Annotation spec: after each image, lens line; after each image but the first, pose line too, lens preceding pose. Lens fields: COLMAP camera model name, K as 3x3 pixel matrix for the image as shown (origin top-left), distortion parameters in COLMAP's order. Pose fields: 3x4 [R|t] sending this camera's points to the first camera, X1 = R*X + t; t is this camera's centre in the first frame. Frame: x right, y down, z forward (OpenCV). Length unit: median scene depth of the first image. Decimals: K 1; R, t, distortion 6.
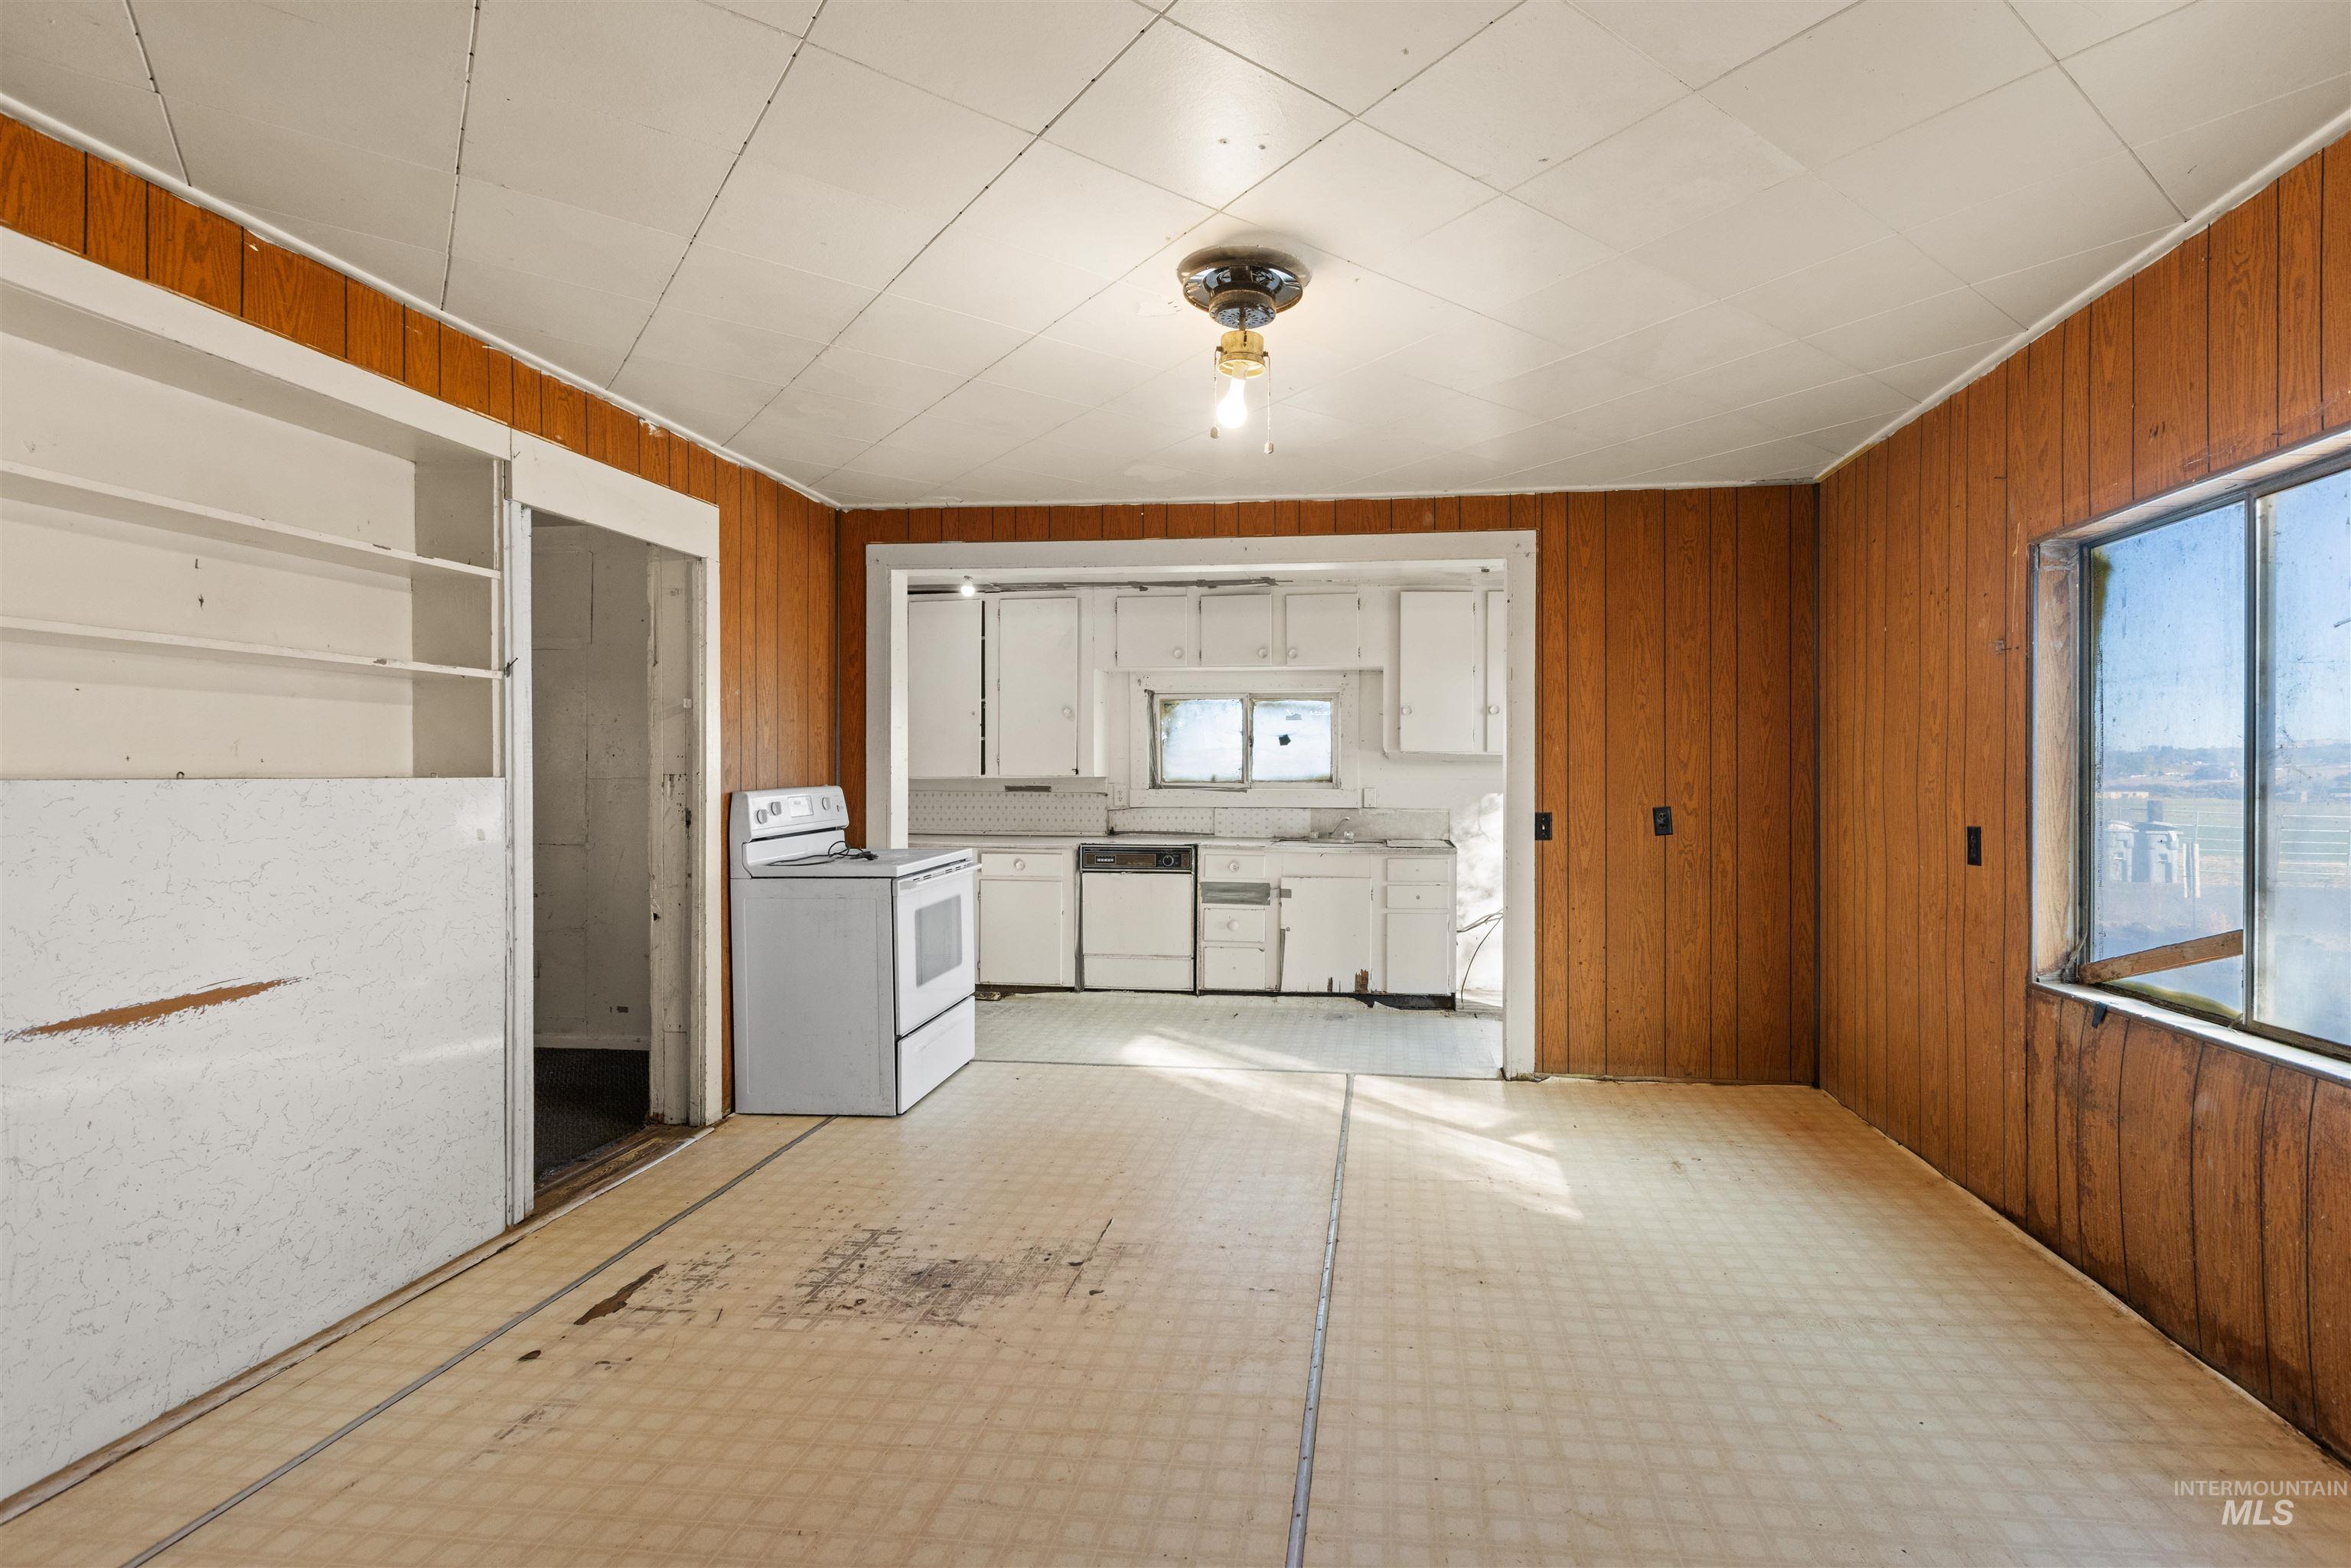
lens RADIAL K [[1257.1, 0, 1184.1], [0, 1257.1, 784.6], [0, 0, 1]] dist [0.003854, 0.000605]
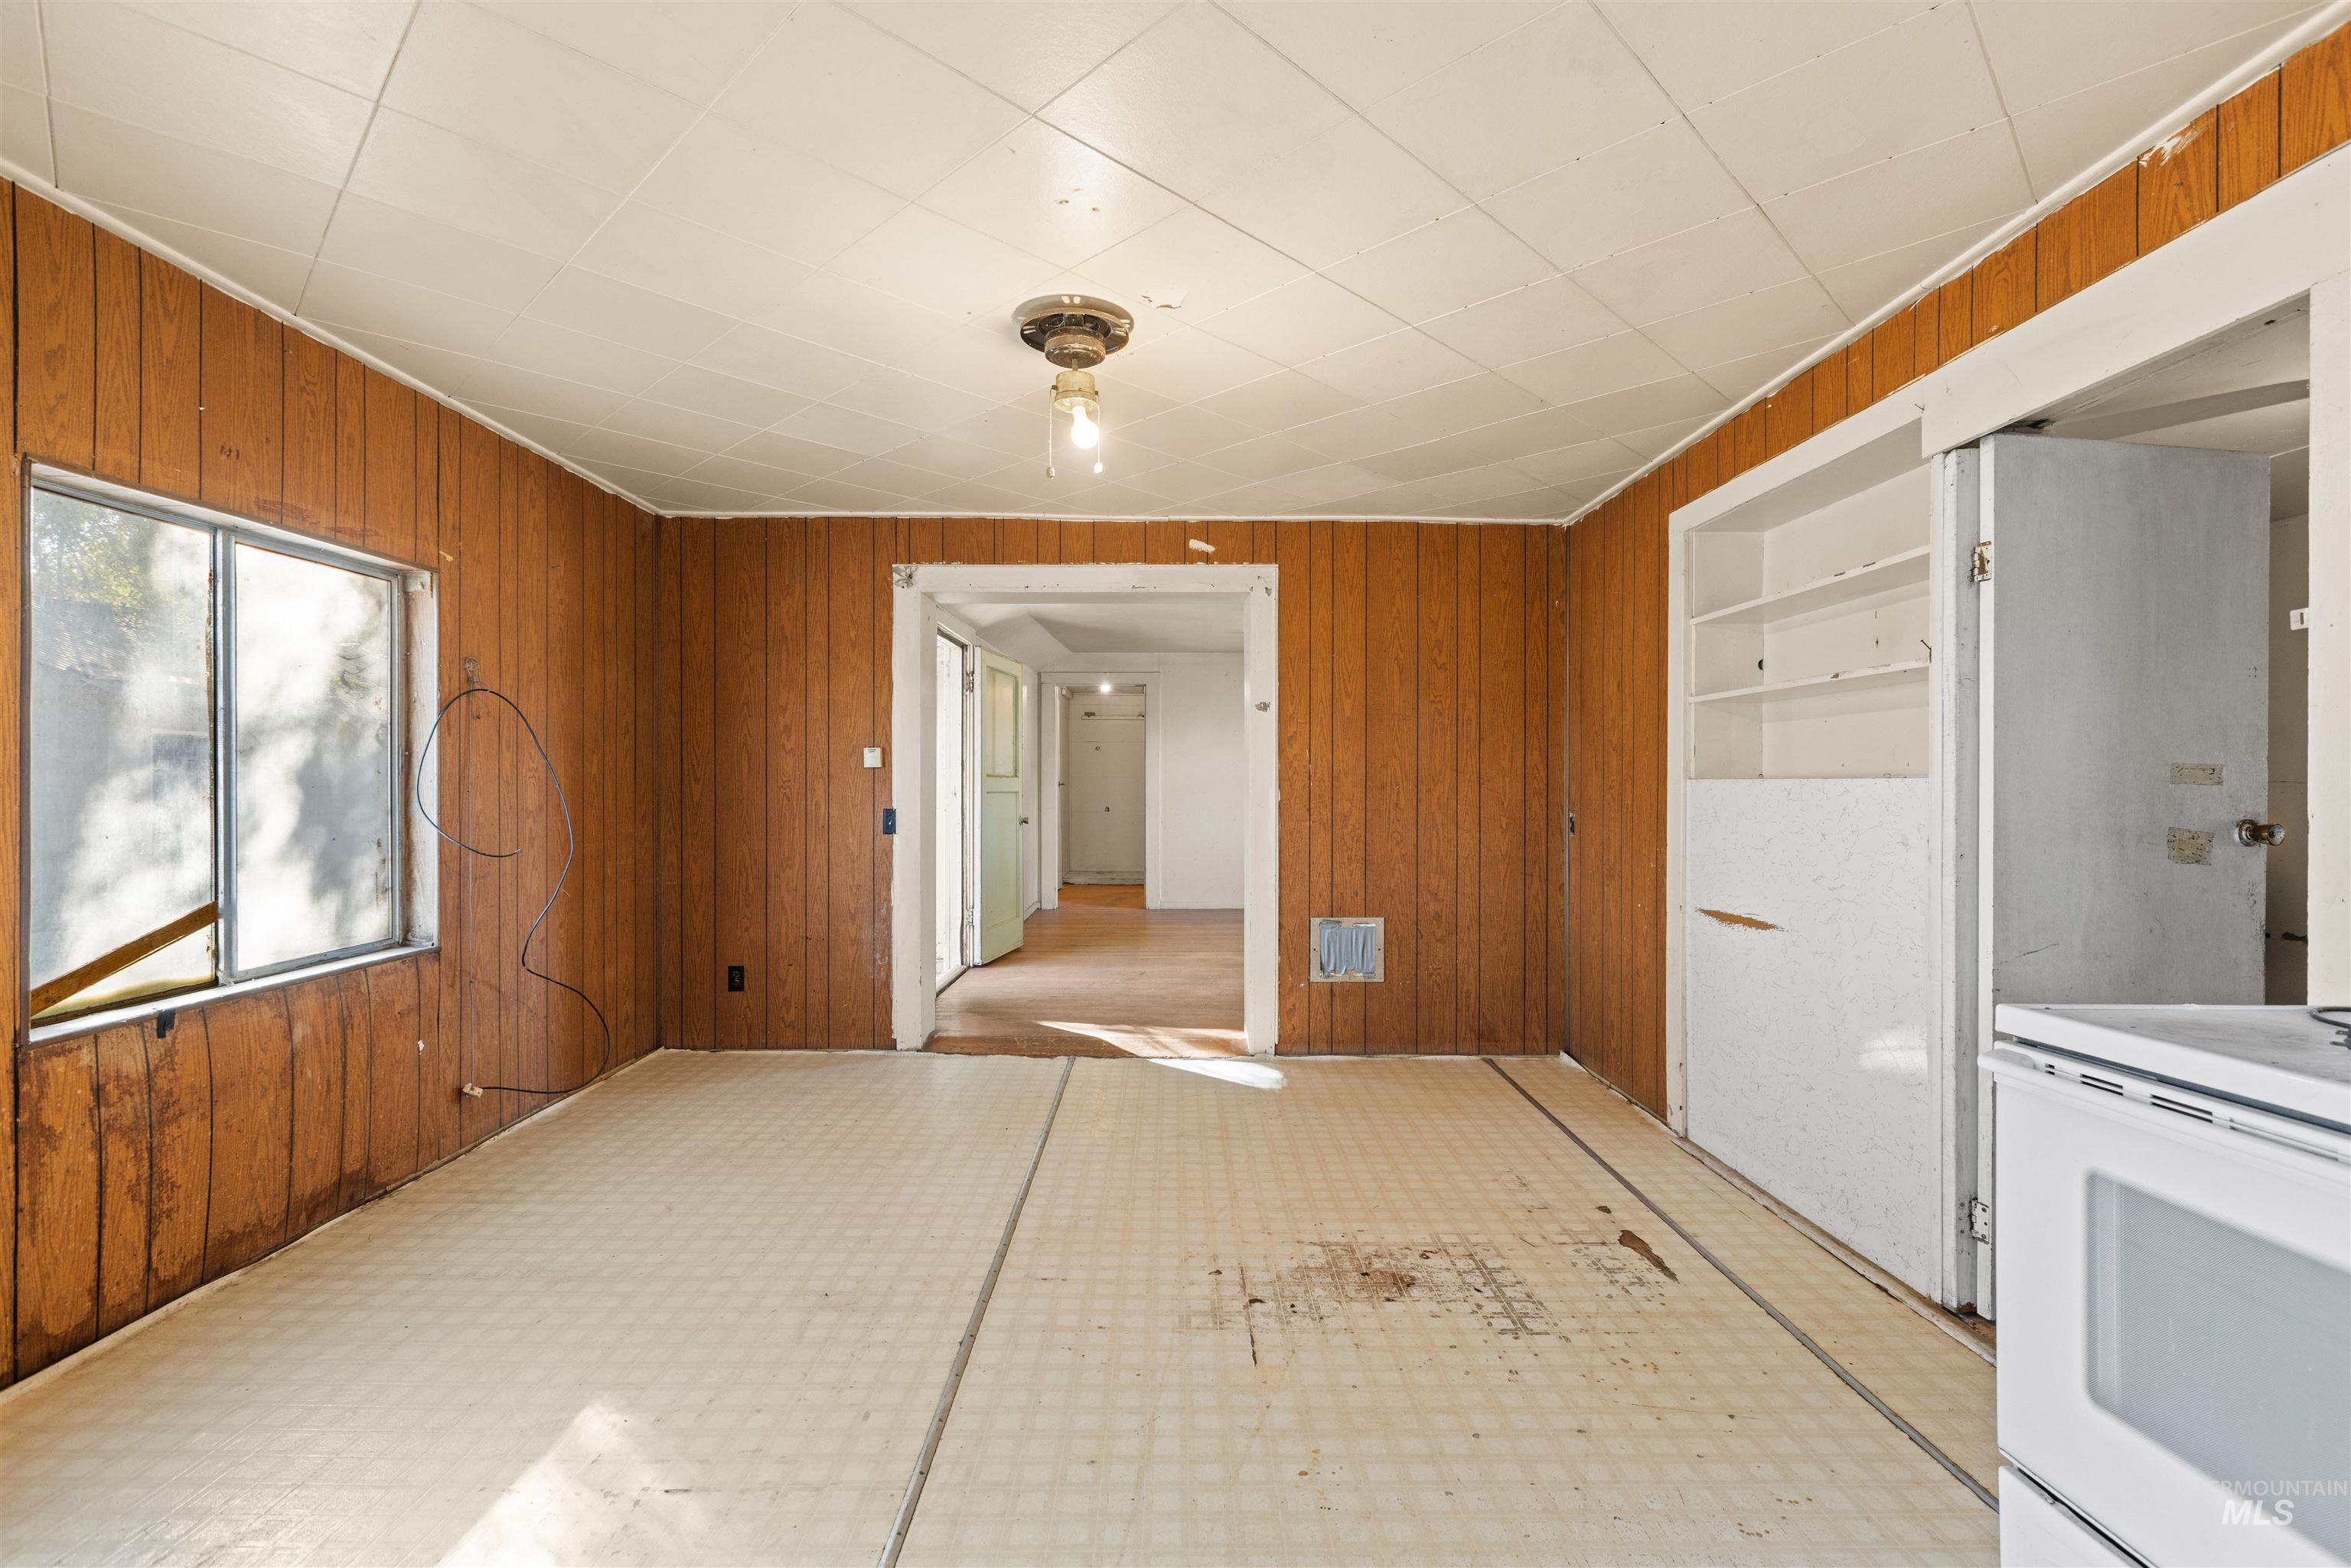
lens RADIAL K [[1075.4, 0, 1189.9], [0, 1075.4, 769.3], [0, 0, 1]] dist [0.002417, -0.000152]
pose [[-0.982755, -0.004742, -0.184853, 0.116345], [-0.004462, 0.999988, -0.001930, -0.008788], [0.184860, -0.001071, -0.982764, 1.867082]]
